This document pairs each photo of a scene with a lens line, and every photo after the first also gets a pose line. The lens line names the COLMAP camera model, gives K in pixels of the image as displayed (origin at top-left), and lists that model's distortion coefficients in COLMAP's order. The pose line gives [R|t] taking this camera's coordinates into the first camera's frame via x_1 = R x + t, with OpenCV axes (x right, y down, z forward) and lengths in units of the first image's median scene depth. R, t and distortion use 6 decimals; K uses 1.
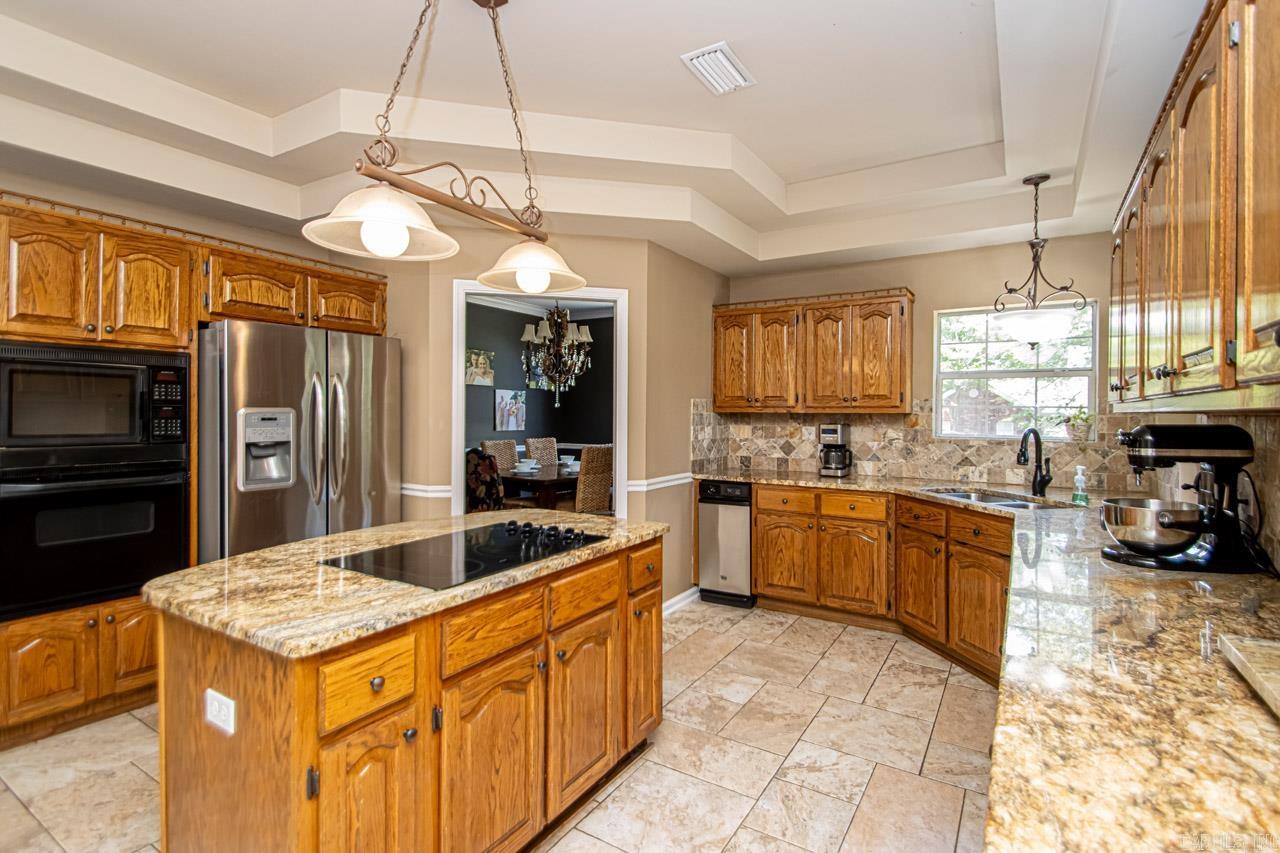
lens RADIAL K [[600.4, 0, 637.3], [0, 600.4, 417.7], [0, 0, 1]] dist [0.015411, -0.017754]
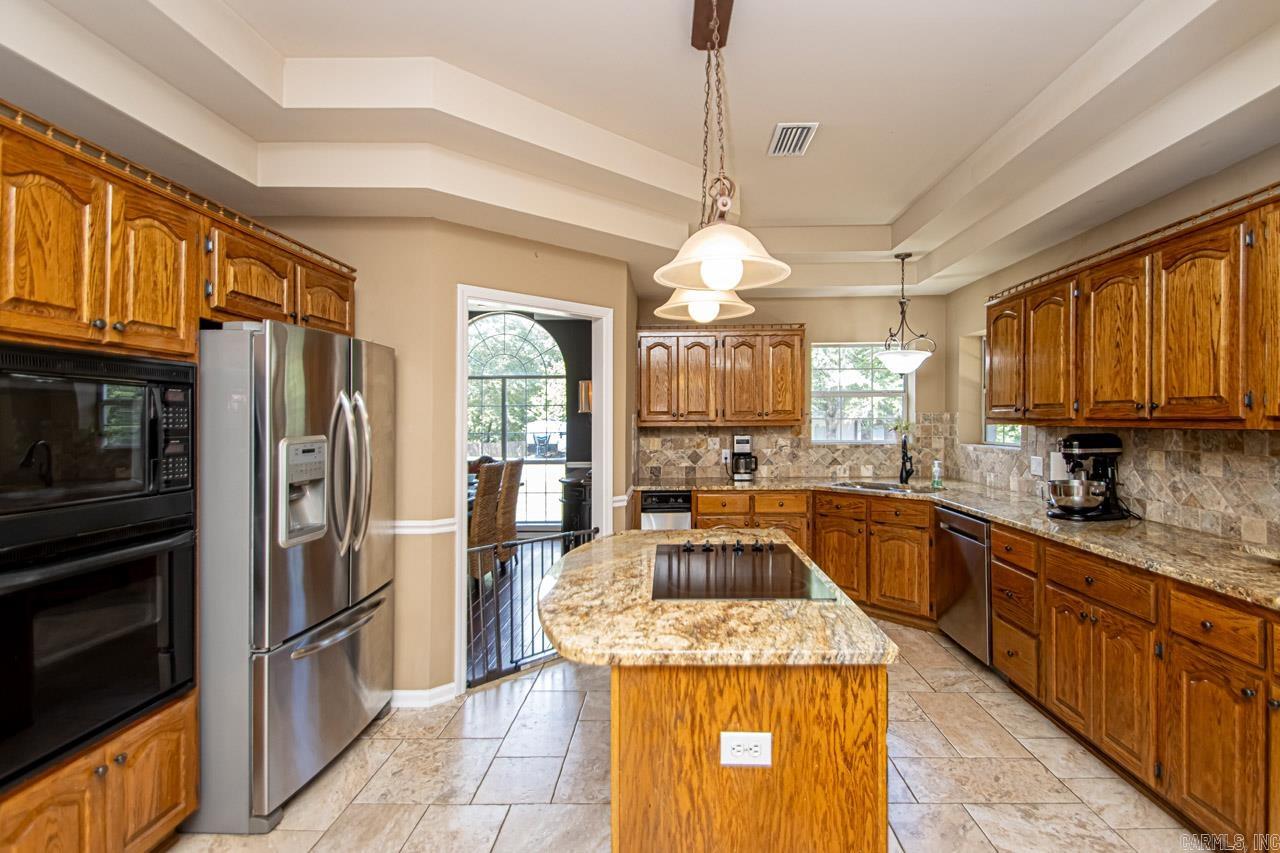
lens RADIAL K [[617.7, 0, 654.4], [0, 617.7, 422.9], [0, 0, 1]] dist [0.003025, -0.011464]
pose [[0.854967, -0.016473, 0.518421, -0.565423], [0.017299, 0.999845, 0.003241, -0.025300], [-0.518394, 0.006197, 0.855119, 0.082941]]
